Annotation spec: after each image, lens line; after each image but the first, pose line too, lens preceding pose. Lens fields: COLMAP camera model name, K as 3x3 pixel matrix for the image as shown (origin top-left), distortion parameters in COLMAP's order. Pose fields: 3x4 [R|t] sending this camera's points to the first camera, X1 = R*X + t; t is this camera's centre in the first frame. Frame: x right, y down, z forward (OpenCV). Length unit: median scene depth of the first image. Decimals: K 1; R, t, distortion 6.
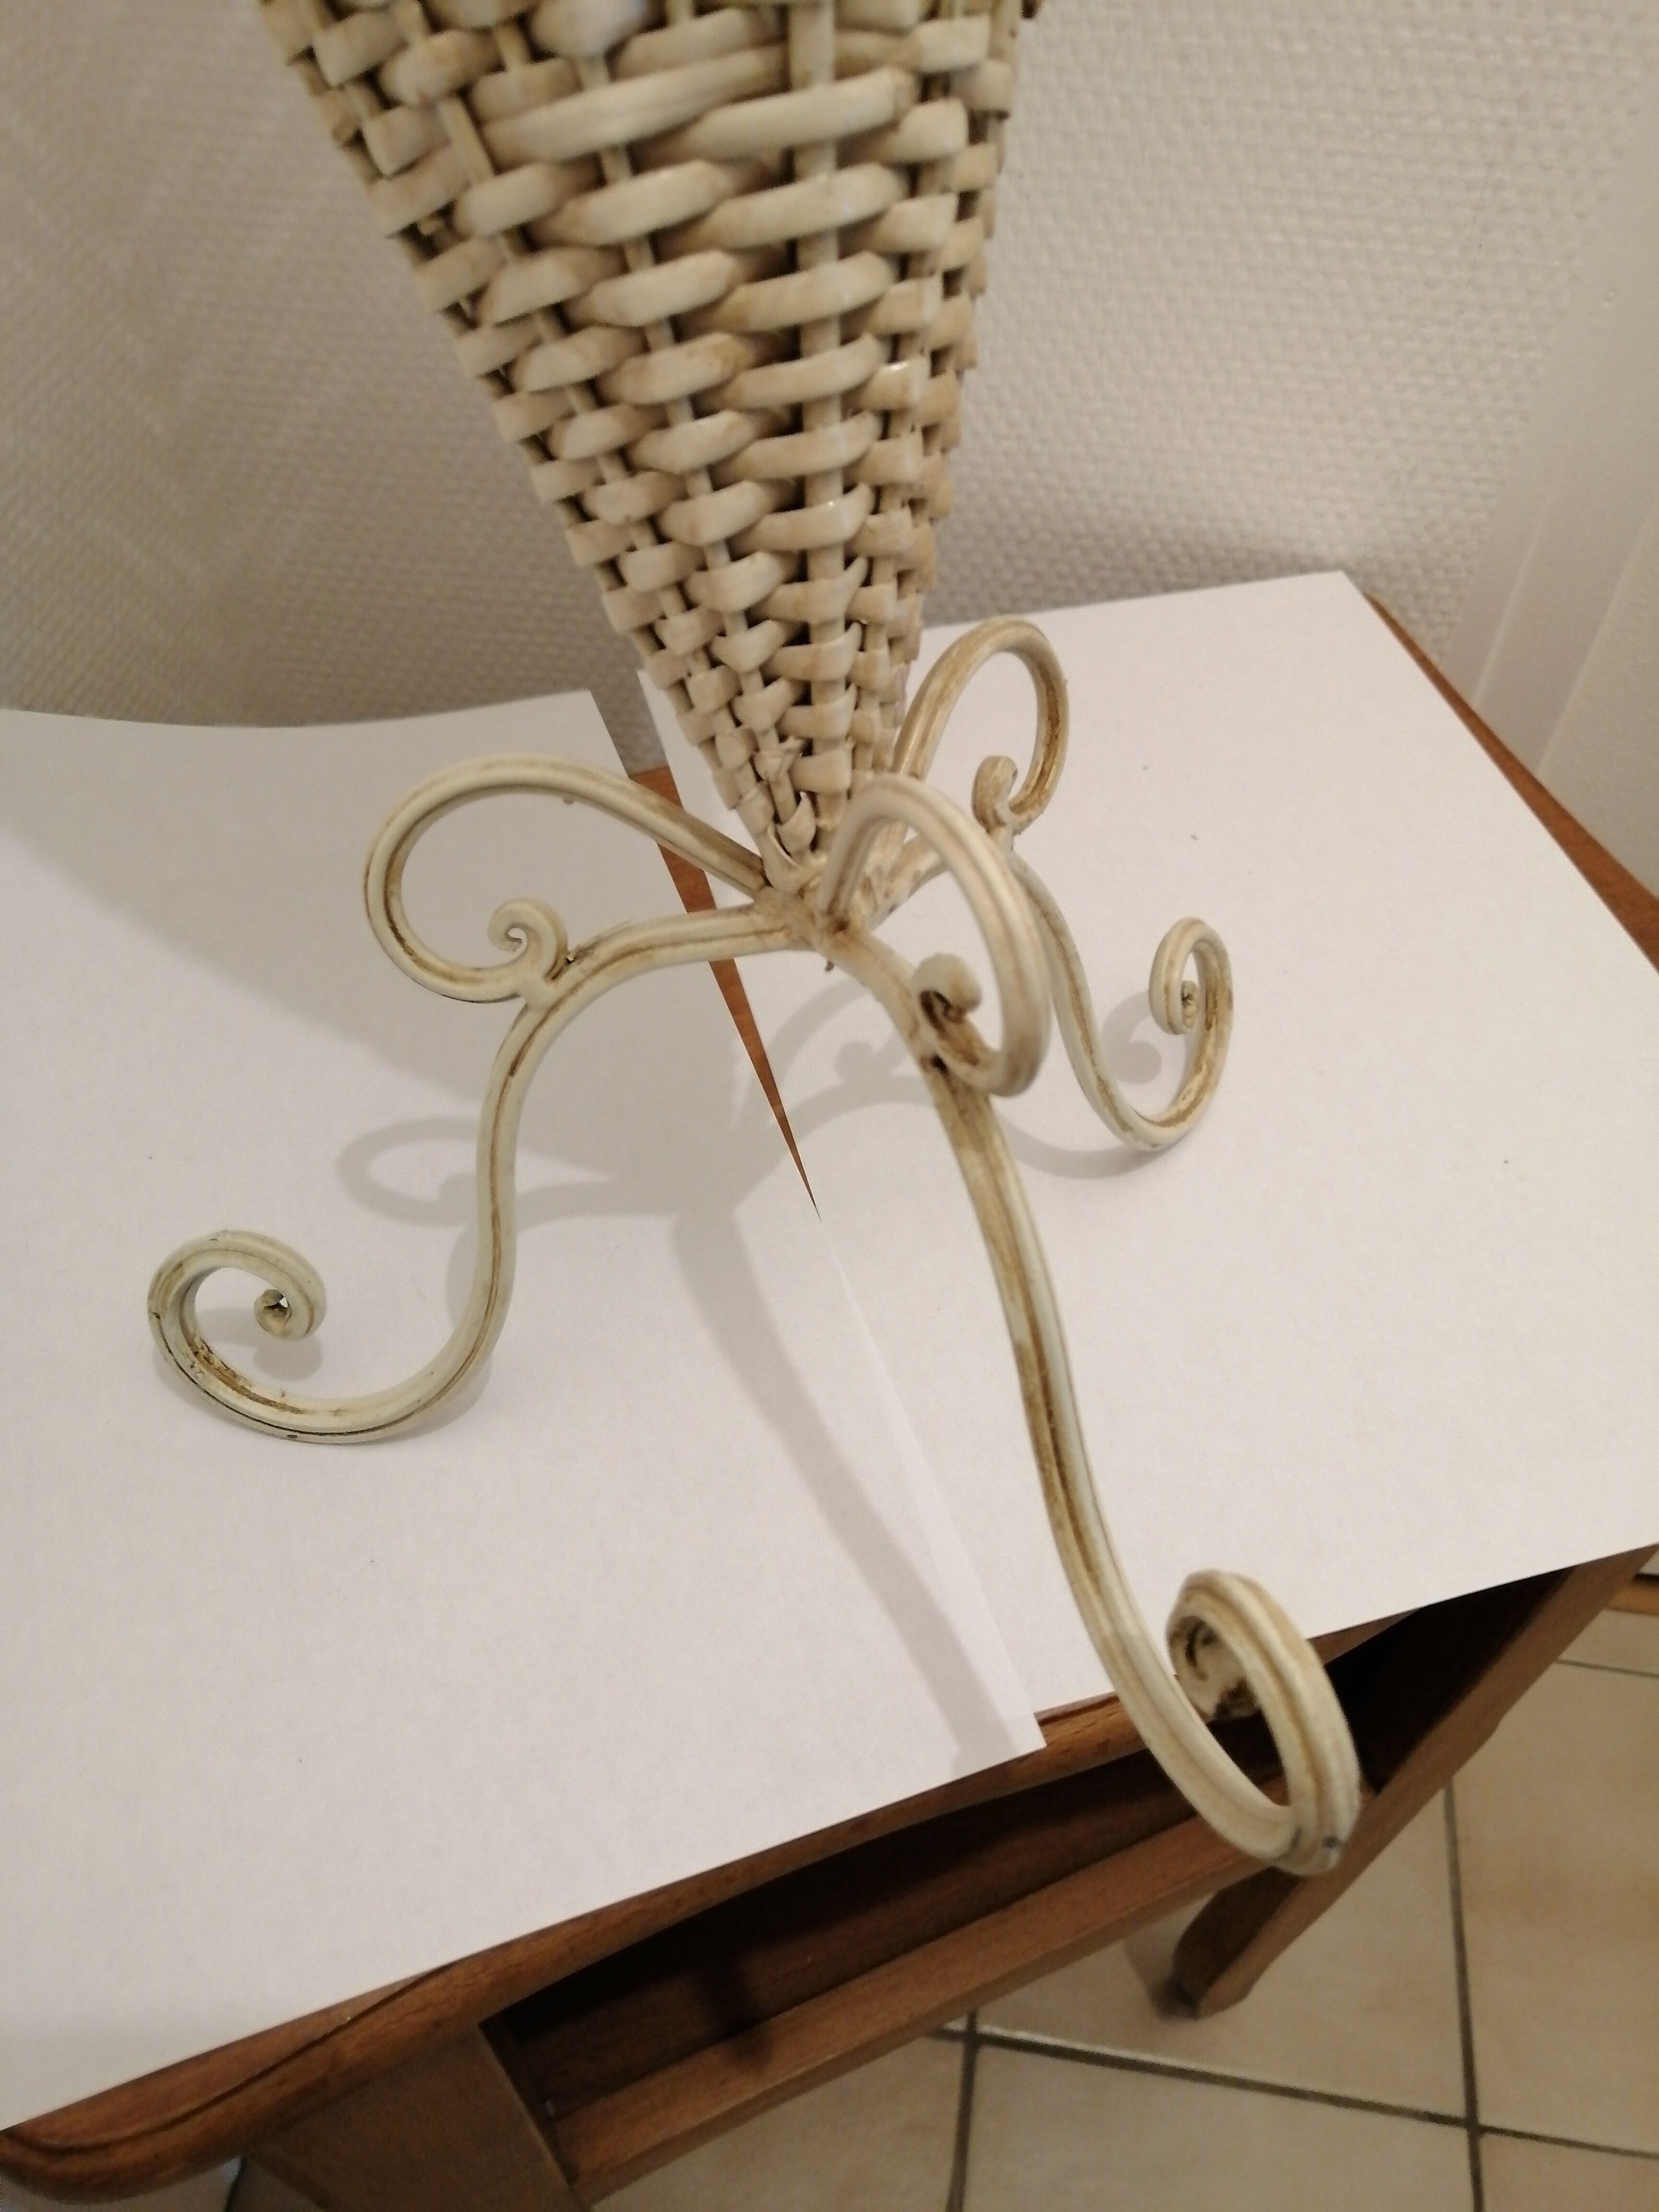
lens RADIAL K [[1836.6, 0, 829.5], [0, 1836.6, 1106.0], [0, 0, 1]] dist [-0.057887, 0.095709]
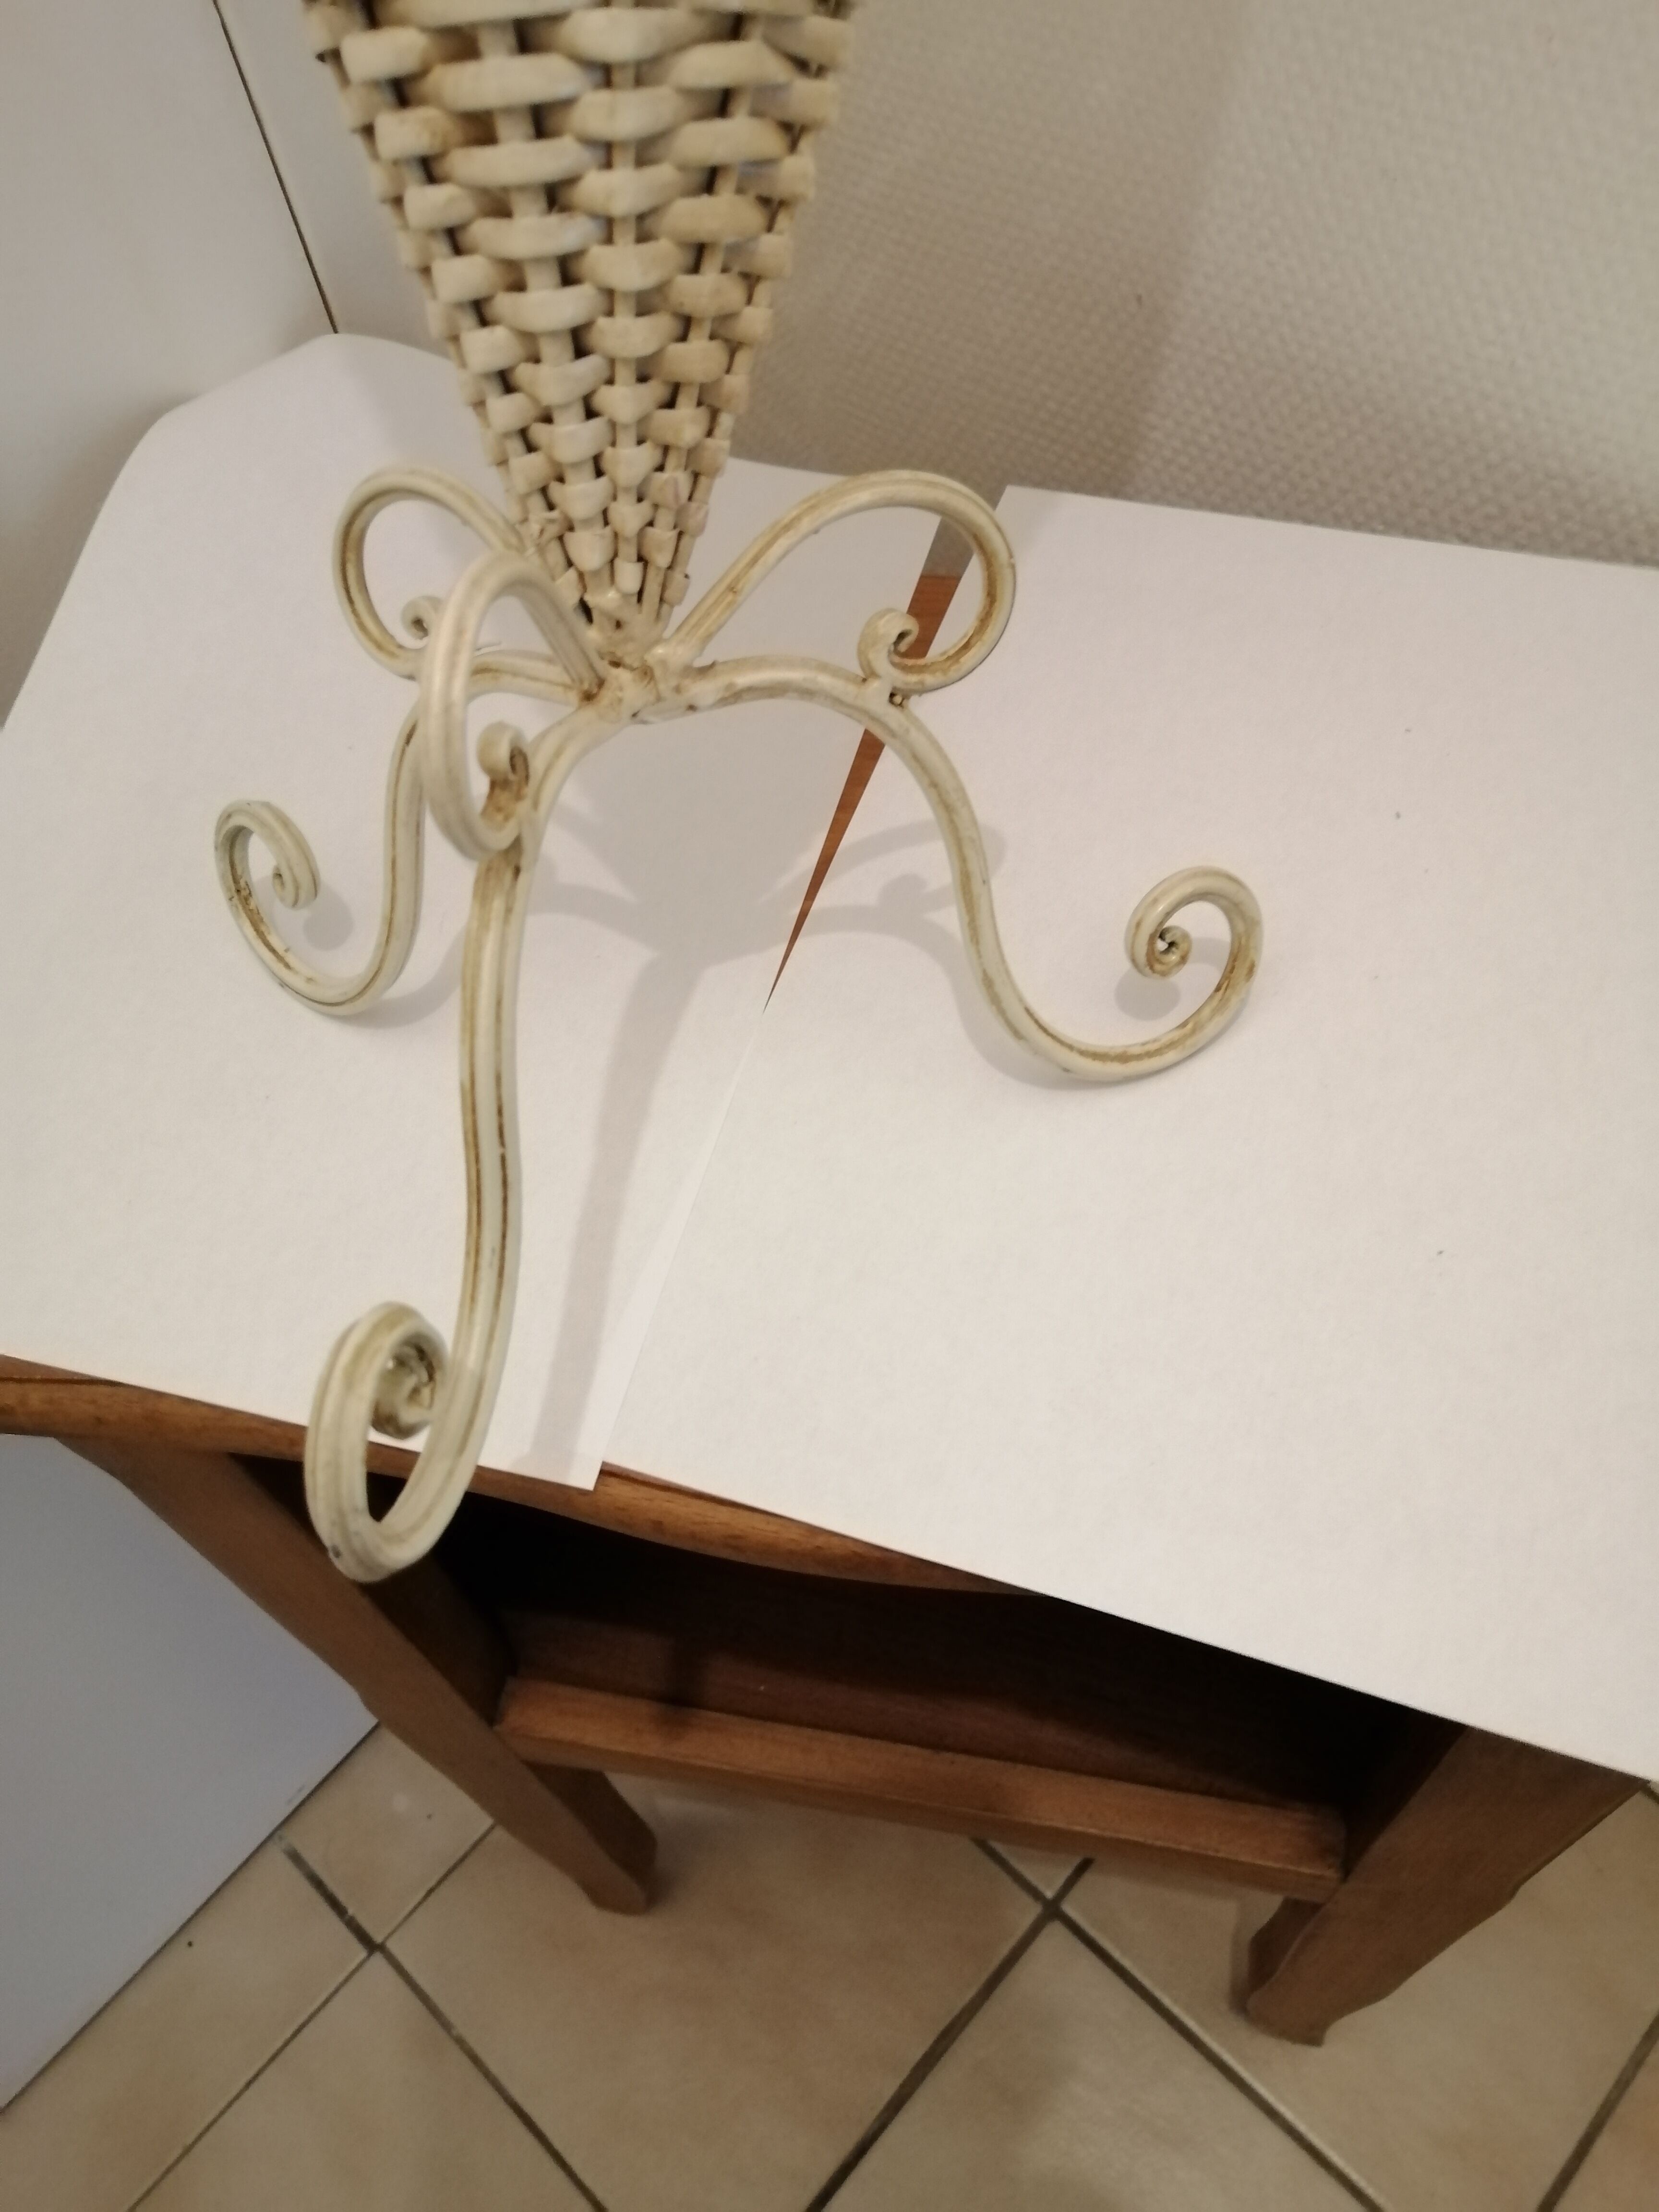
lens RADIAL K [[1811.6, 0, 785.1], [0, 1811.6, 1104.8], [0, 0, 1]] dist [-0.056113, 0.105824]
pose [[0.805622, 0.410987, -0.426688, 0.338530], [-0.364721, 0.911636, 0.189468, -0.063431], [0.466853, 0.002982, 0.884330, 0.053800]]
